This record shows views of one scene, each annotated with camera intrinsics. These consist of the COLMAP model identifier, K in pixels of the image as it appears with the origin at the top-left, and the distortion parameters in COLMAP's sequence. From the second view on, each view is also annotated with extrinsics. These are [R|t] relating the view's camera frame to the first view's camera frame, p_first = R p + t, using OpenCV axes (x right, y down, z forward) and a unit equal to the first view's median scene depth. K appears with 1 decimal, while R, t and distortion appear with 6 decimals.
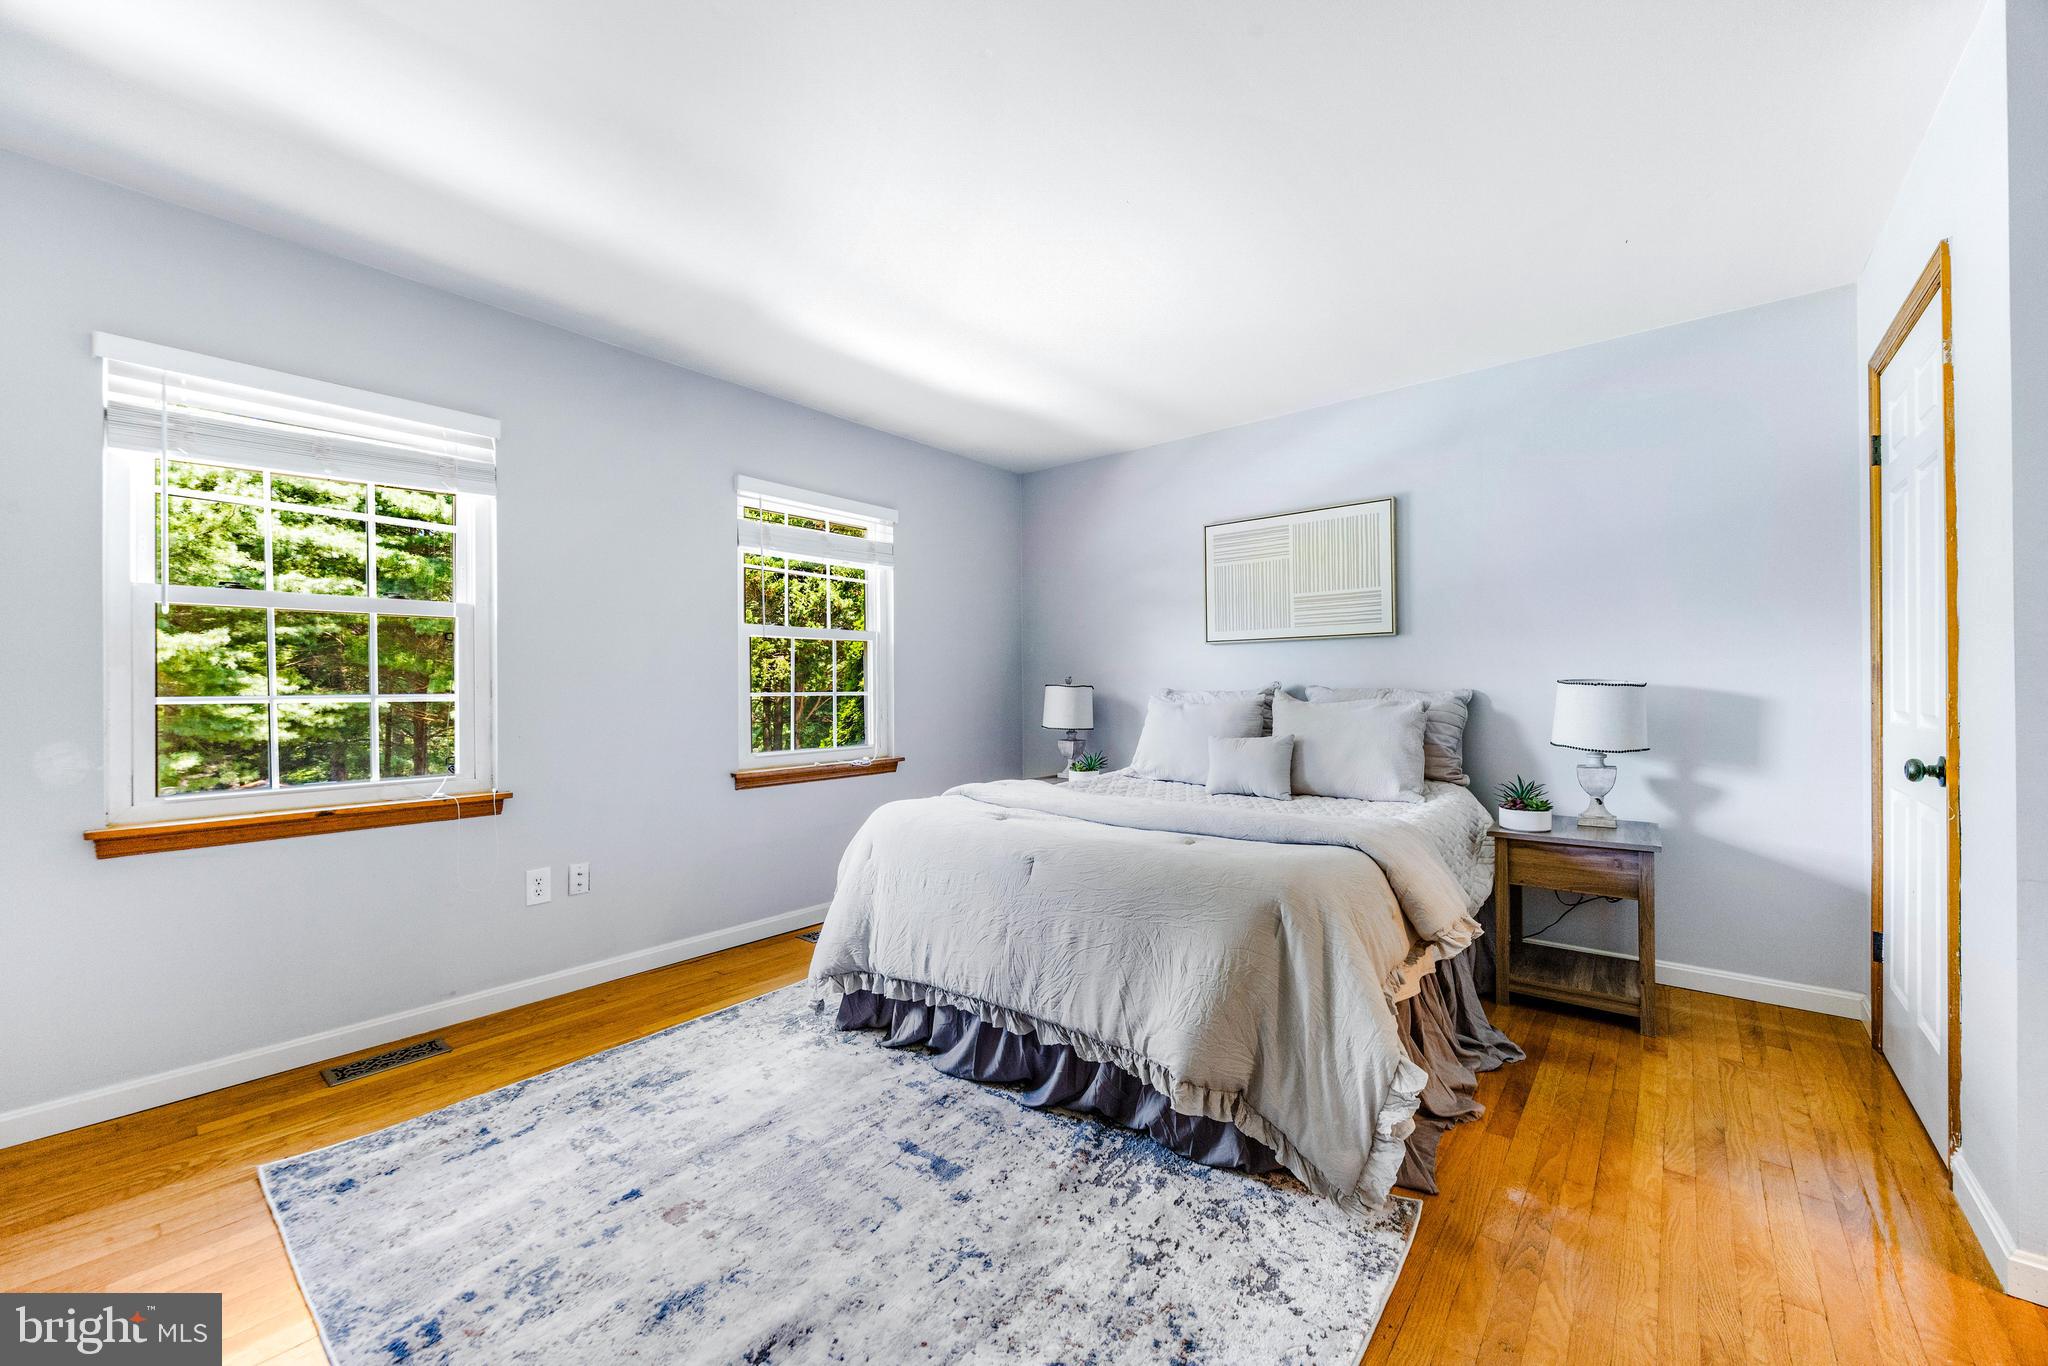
lens RADIAL K [[782.6, 0, 1016.5], [0, 782.6, 686.1], [0, 0, 1]] dist [-0.003759, 0.000230]
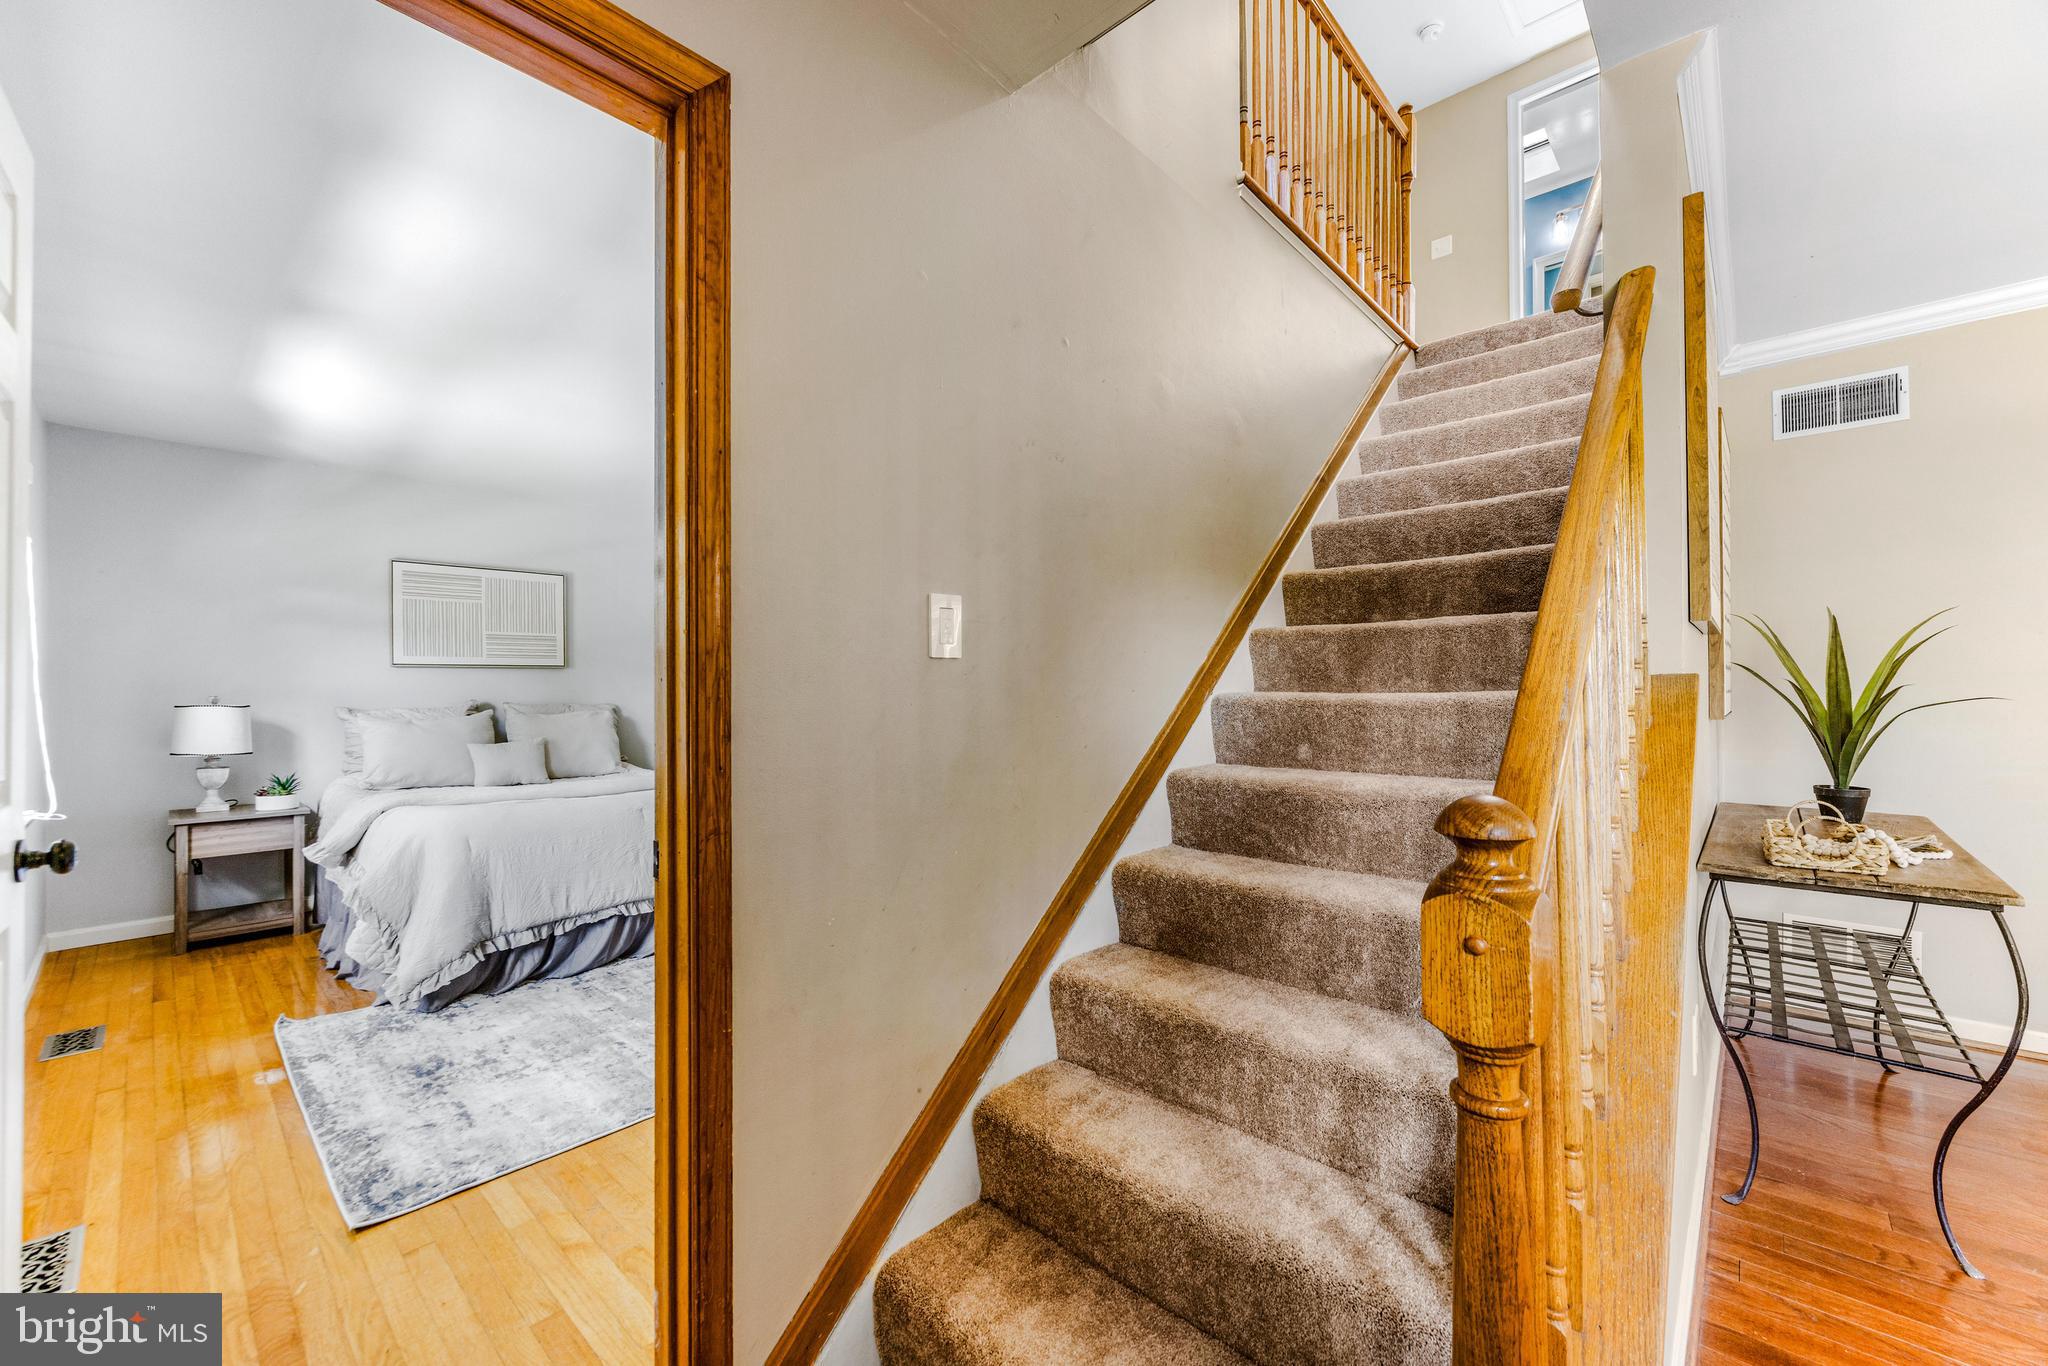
lens RADIAL K [[782.6, 0, 1016.5], [0, 782.6, 686.1], [0, 0, 1]] dist [-0.003759, 0.000230]
pose [[0.051122, 0.009249, 0.998650, -1.383651], [0.005632, 0.999939, -0.009550, -0.016527], [-0.998677, 0.006112, 0.051067, 0.105382]]
